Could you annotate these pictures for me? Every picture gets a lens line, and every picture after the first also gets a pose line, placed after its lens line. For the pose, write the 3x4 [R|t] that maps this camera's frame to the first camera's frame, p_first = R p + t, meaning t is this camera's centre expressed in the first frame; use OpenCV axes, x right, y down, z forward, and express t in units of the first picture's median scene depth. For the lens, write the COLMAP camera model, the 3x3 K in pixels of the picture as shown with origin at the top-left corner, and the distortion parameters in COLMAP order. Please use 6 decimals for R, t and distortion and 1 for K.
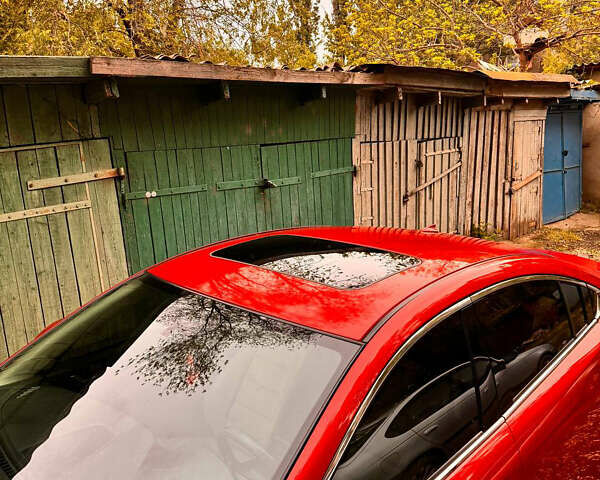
lens RADIAL K [[568.2, 0, 312.2], [0, 568.2, 219.8], [0, 0, 1]] dist [0.156610, -0.293643]
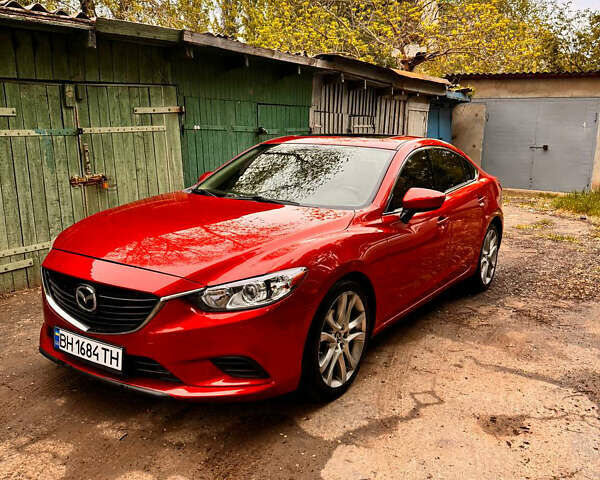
lens RADIAL K [[568.2, 0, 312.2], [0, 568.2, 219.8], [0, 0, 1]] dist [0.156610, -0.293643]
pose [[0.975802, 0.015084, 0.218137, -0.222638], [-0.012269, 0.999823, -0.014256, 0.151326], [-0.218313, 0.011234, 0.975814, -0.360149]]
